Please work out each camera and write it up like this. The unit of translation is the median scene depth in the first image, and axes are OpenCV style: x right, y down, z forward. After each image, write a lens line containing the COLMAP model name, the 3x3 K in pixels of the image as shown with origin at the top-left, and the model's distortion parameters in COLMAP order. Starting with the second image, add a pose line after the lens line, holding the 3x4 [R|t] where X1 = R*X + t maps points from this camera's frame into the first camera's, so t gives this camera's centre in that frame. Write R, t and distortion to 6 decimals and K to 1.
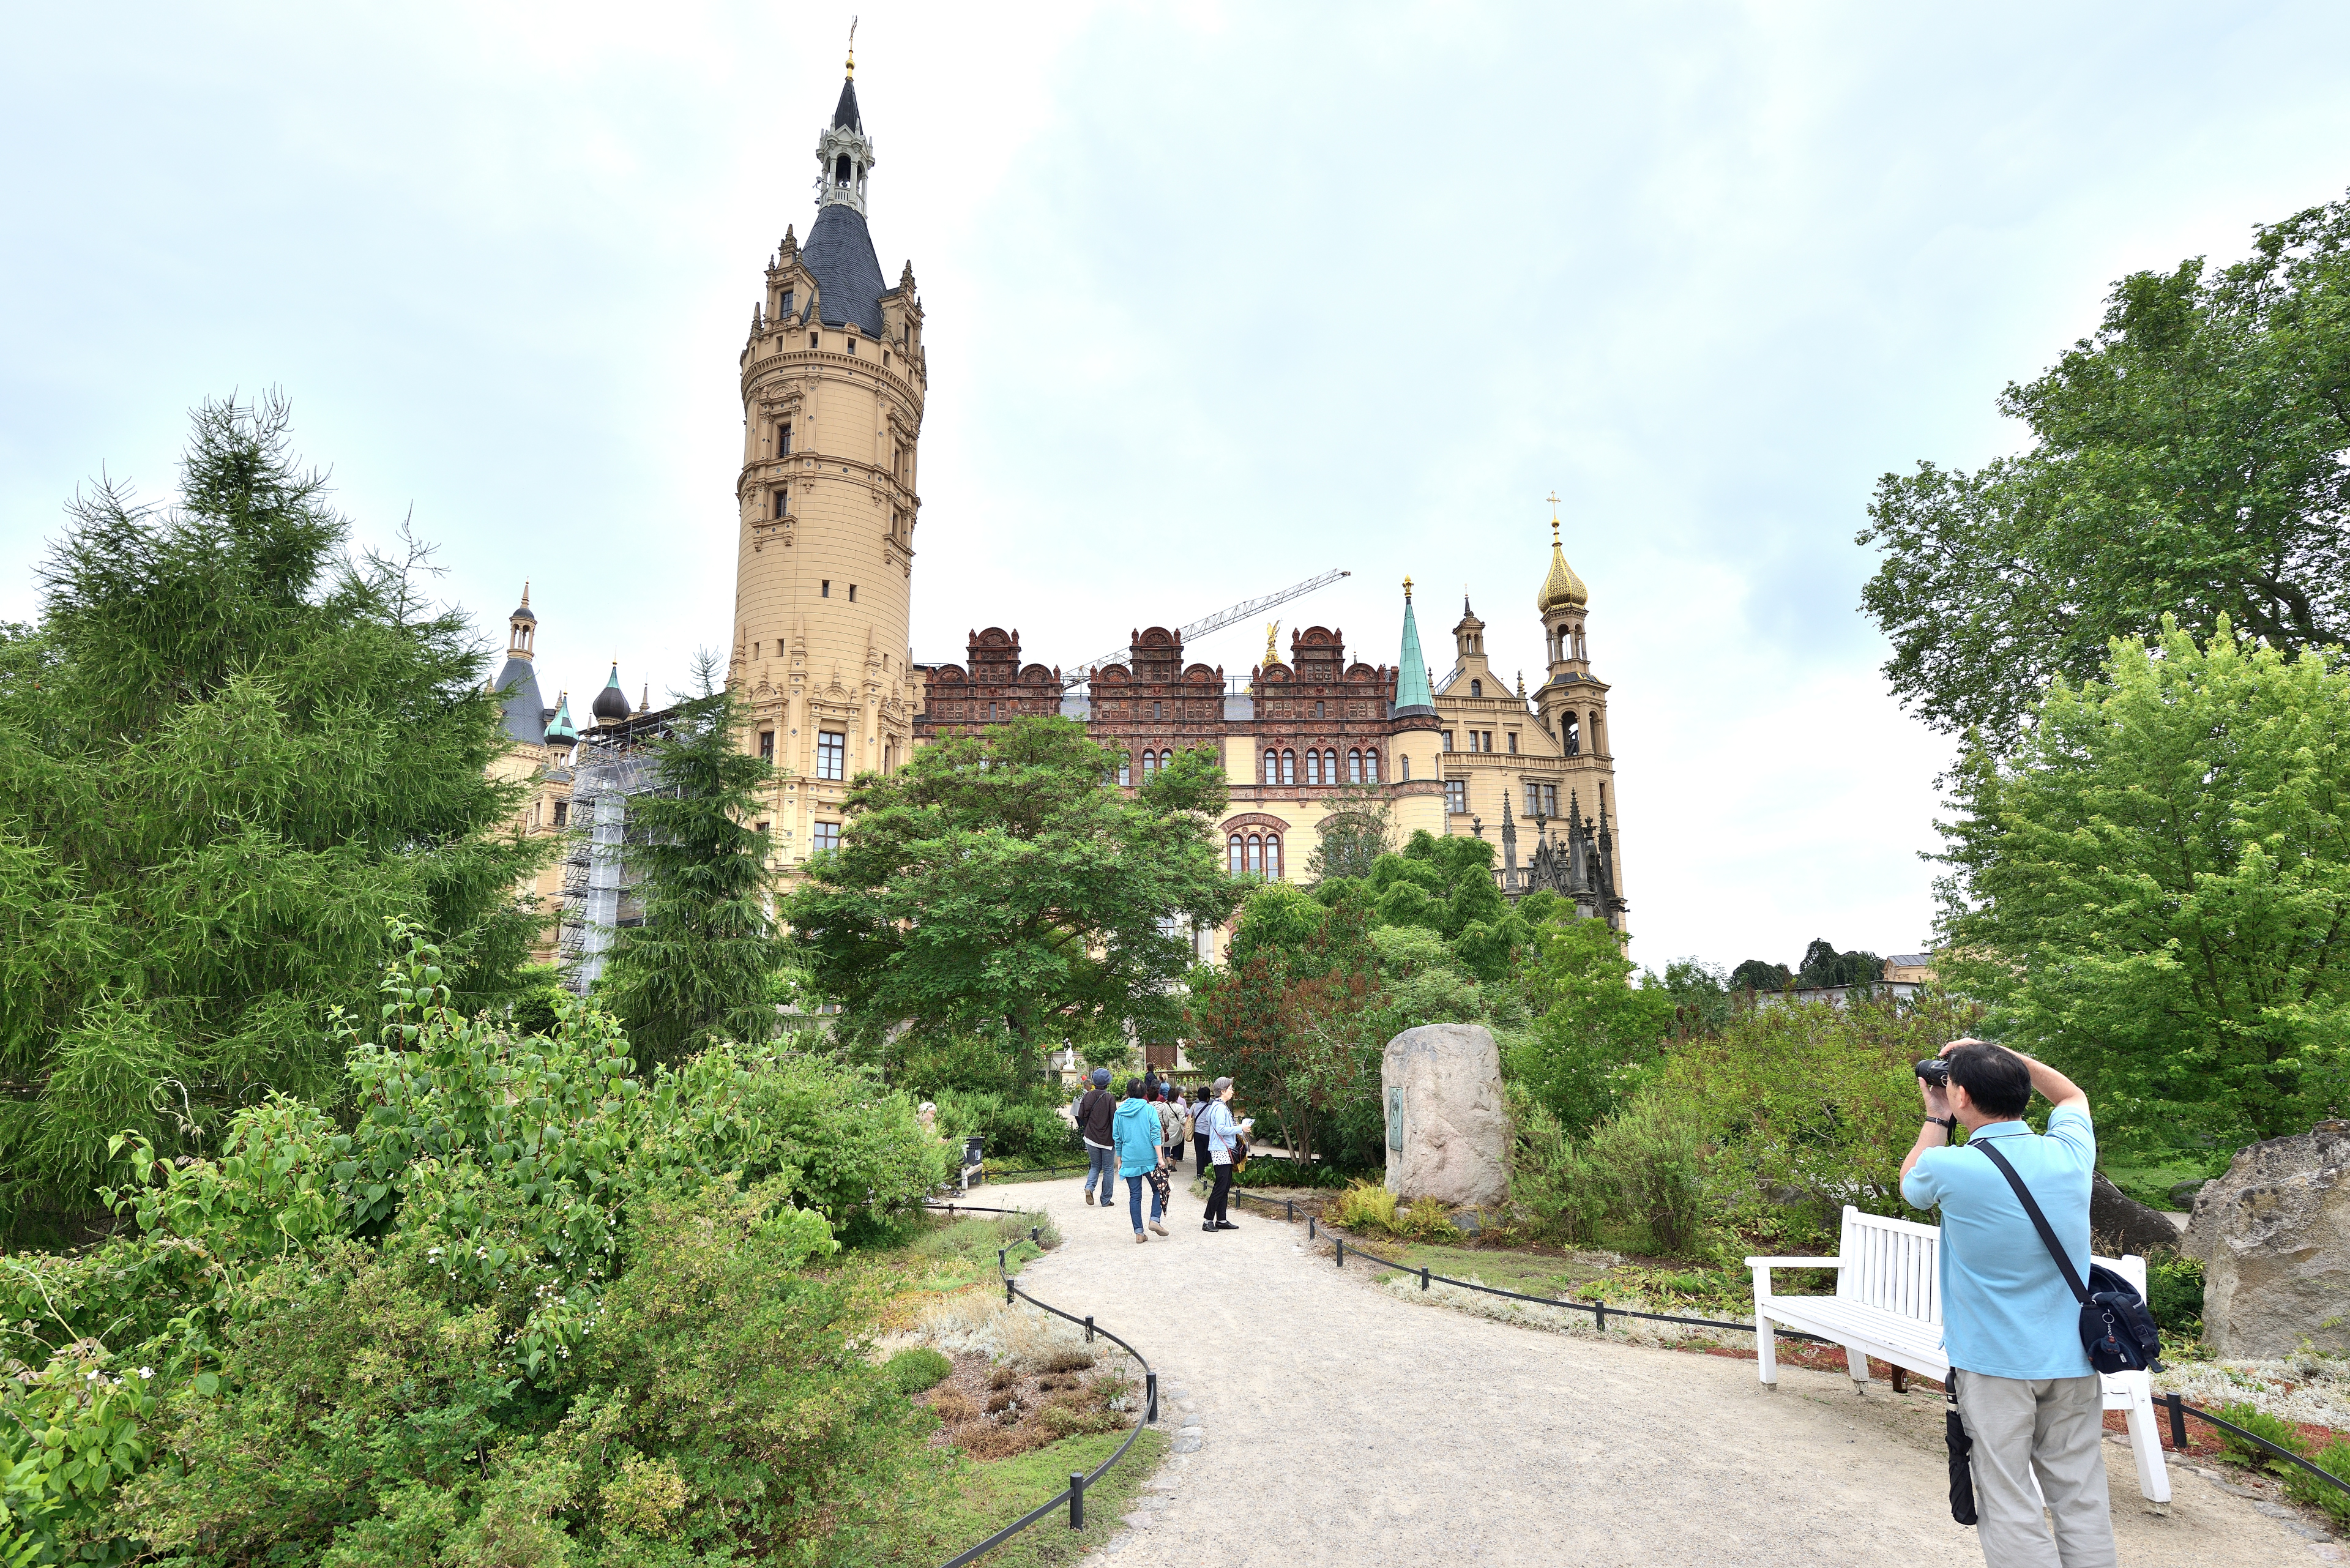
lens RADIAL K [[1169.6, 0, 1165.3], [0, 1169.6, 856.9], [0, 0, 1]] dist [-0.001534, -0.000846]
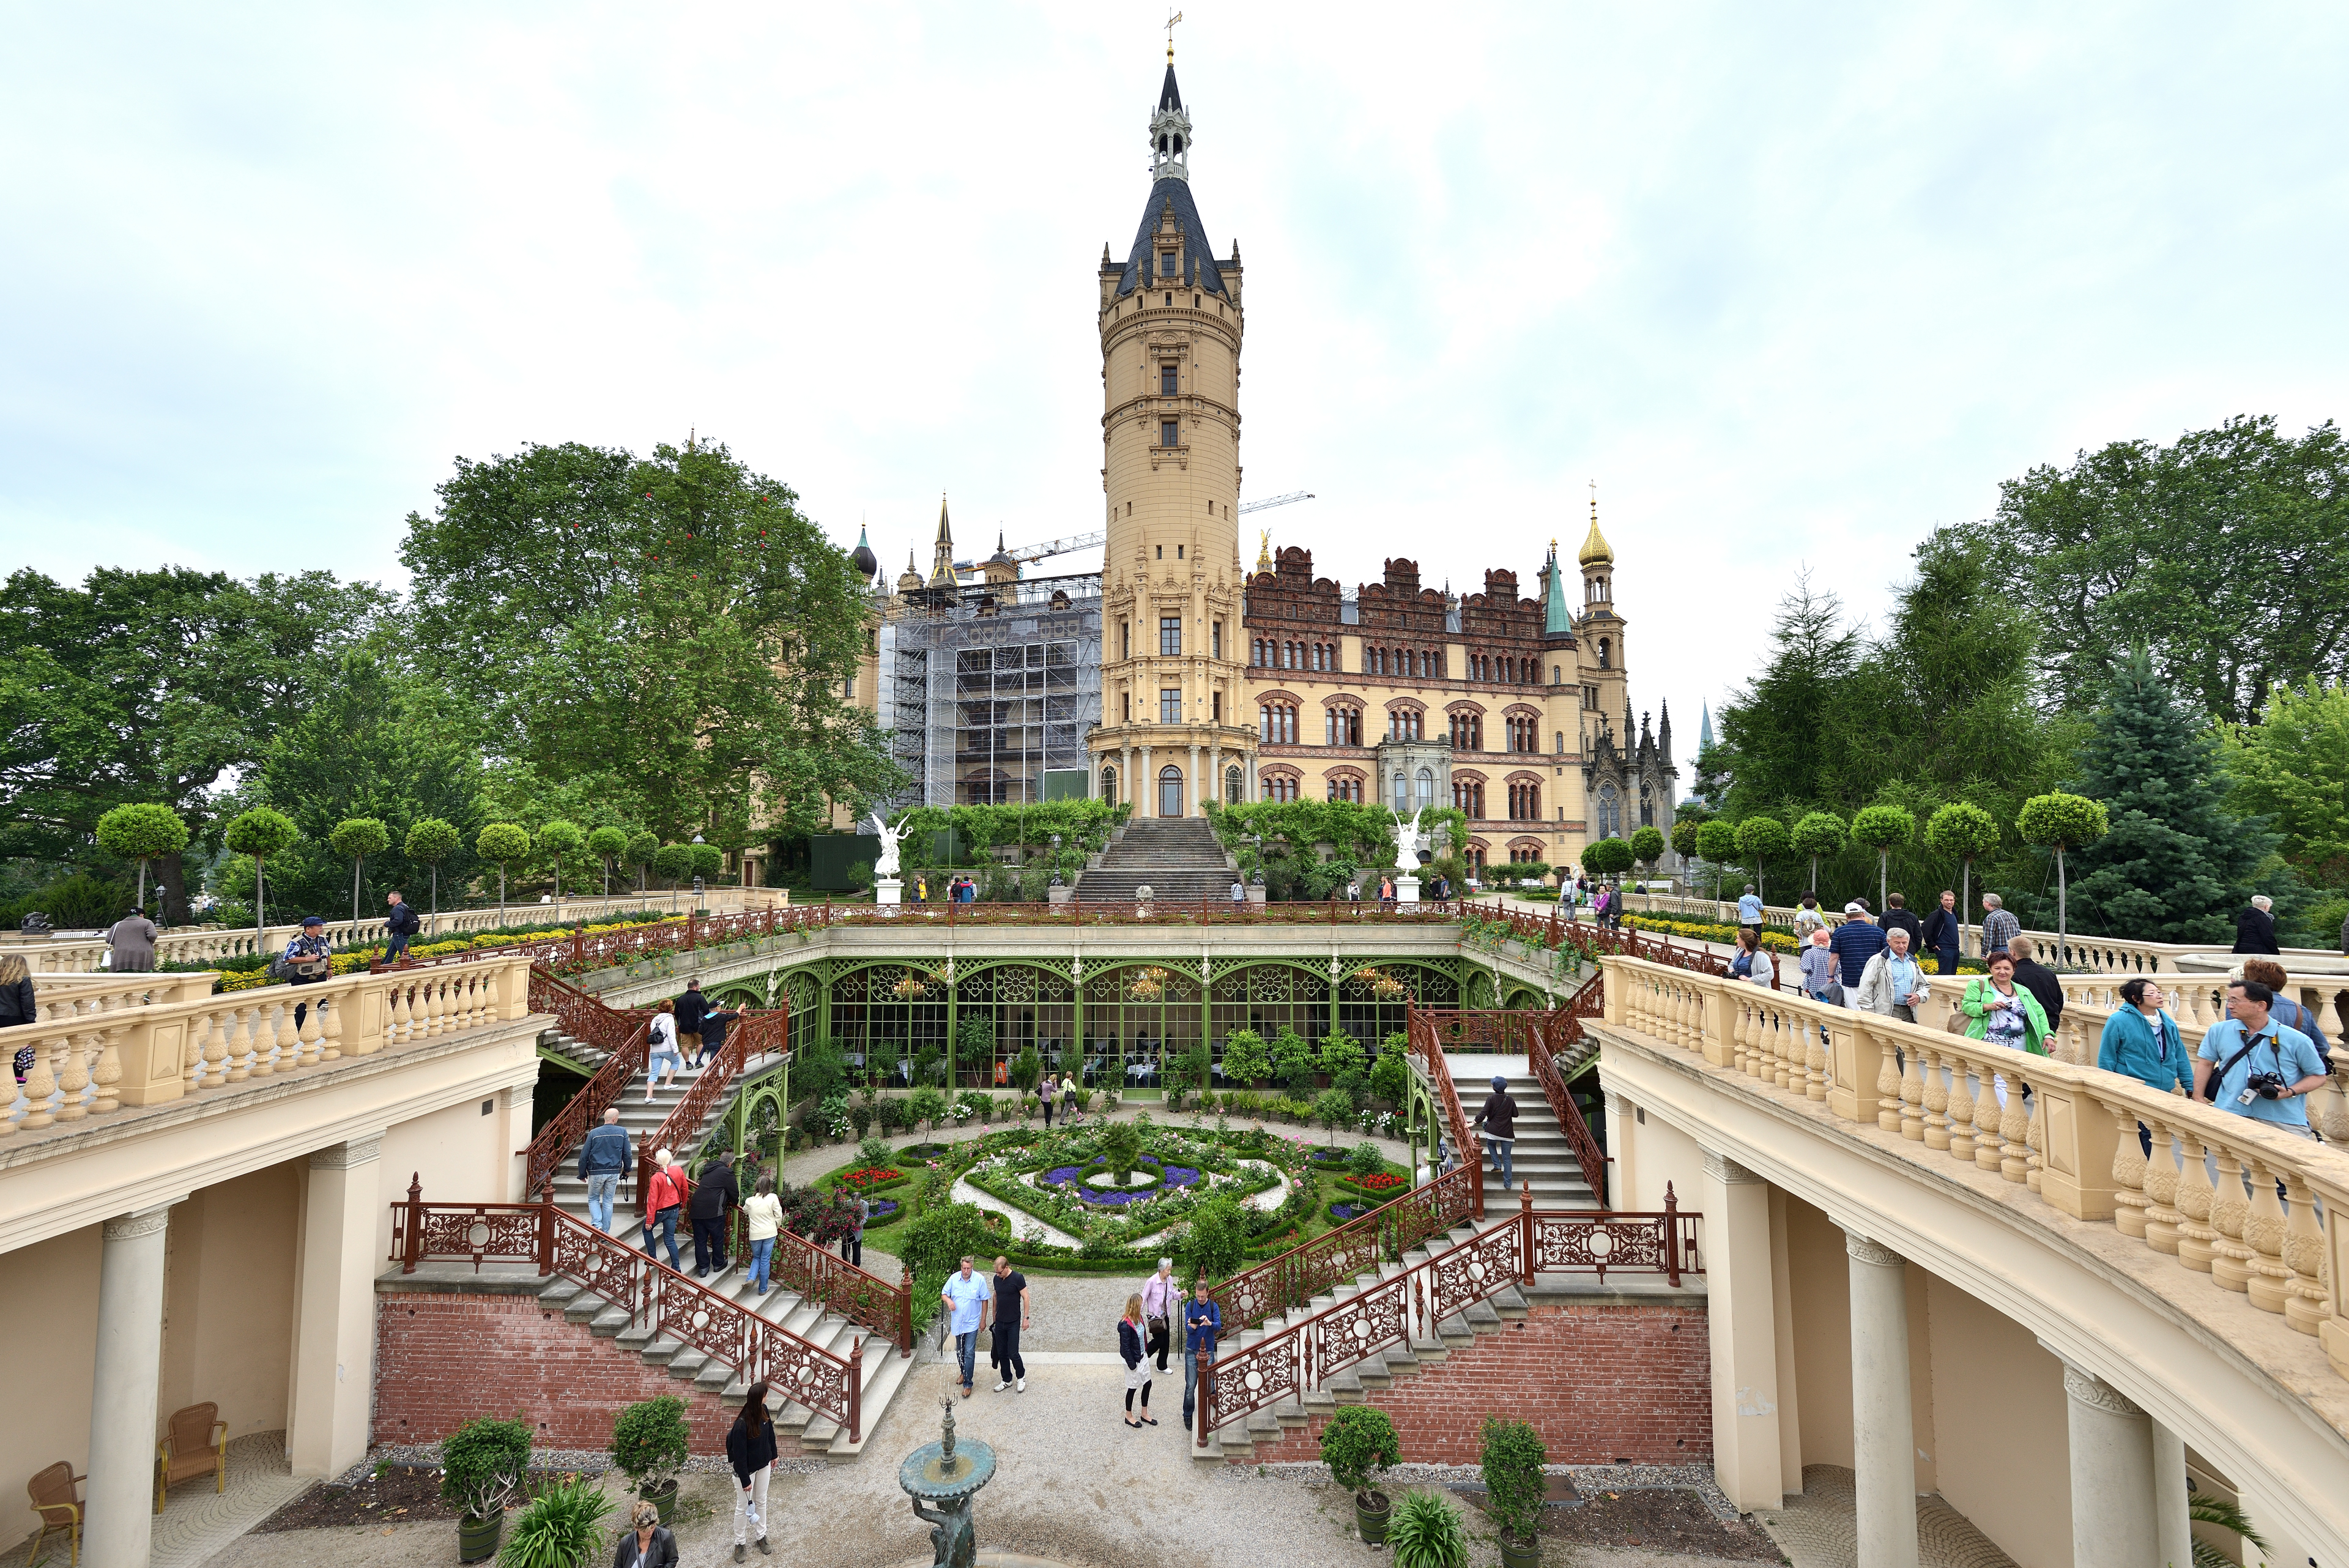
lens RADIAL K [[969.0, 0, 1174.5], [0, 969.0, 784.0], [0, 0, 1]] dist [-0.006284, -0.000076]
pose [[0.958024, 0.032488, 0.284841, -1.234328], [-0.059238, 0.994549, 0.085804, -0.034471], [-0.280500, -0.099076, 0.954727, -0.059516]]
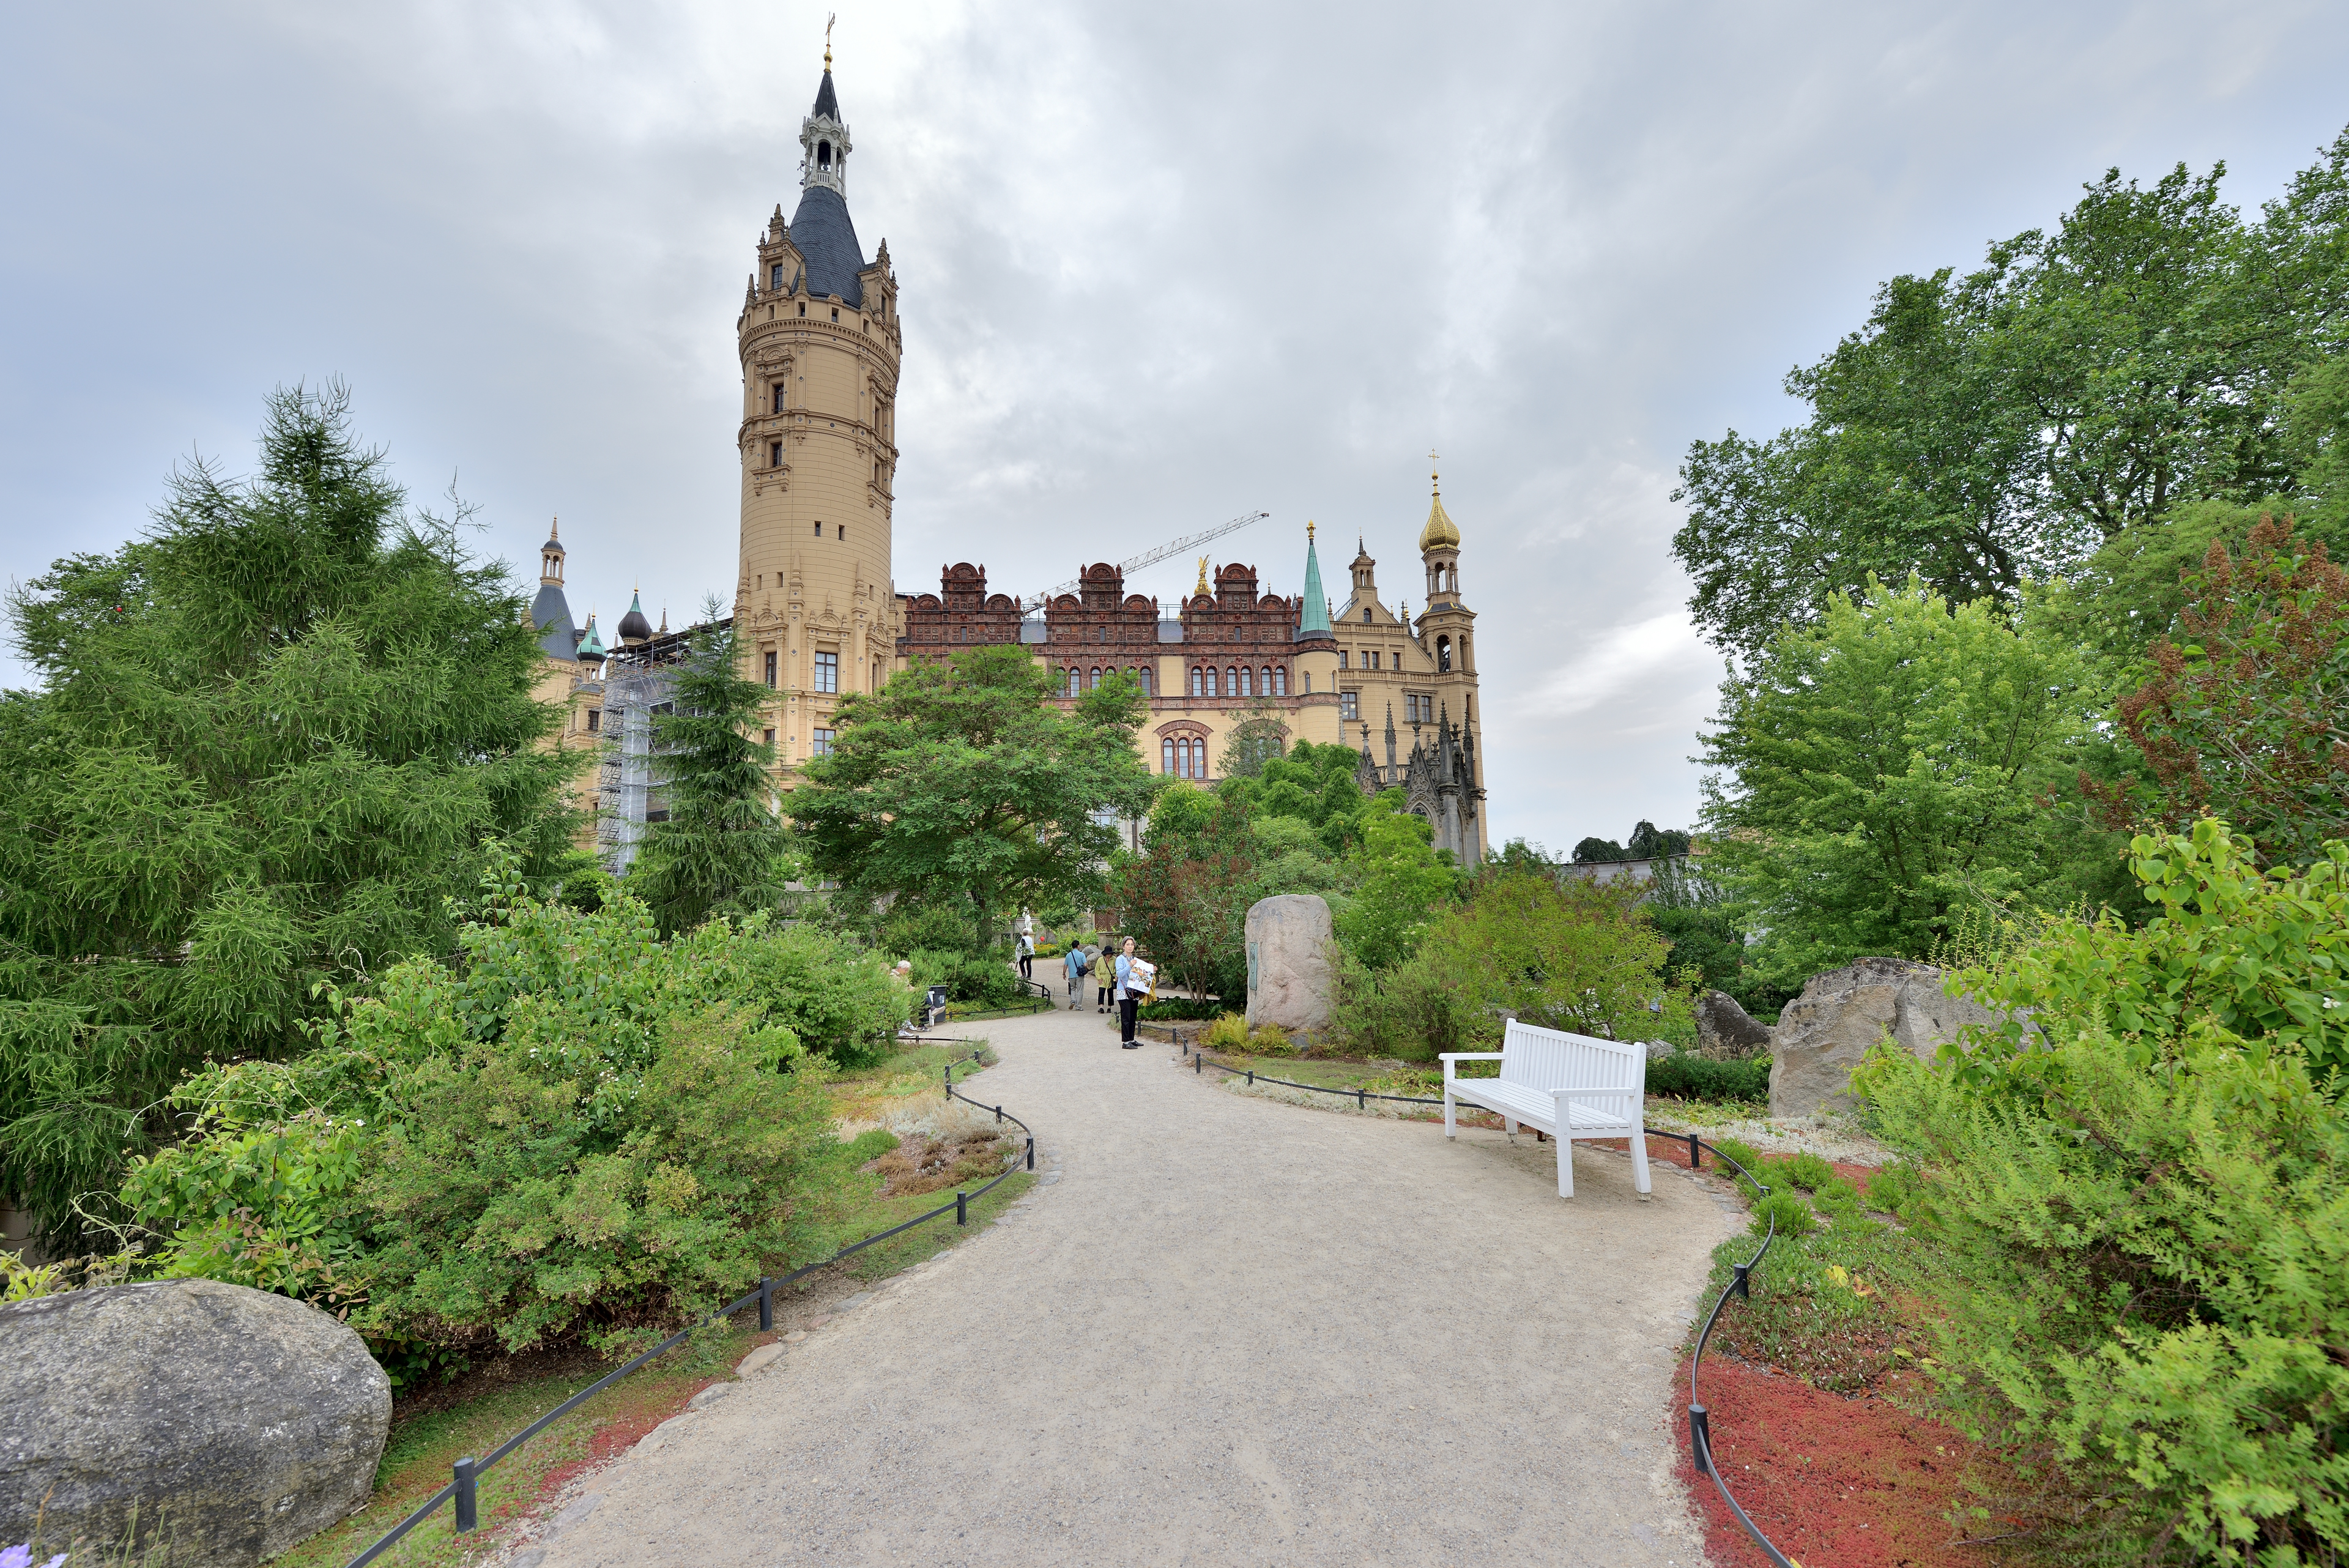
lens RADIAL K [[980.9, 0, 1165.2], [0, 980.9, 821.0], [0, 0, 1]] dist [-0.002367, -0.000476]
pose [[0.998820, -0.006486, 0.048131, 0.016635], [0.003176, 0.997643, 0.068539, -0.006199], [-0.048462, -0.068306, 0.996487, -0.033745]]
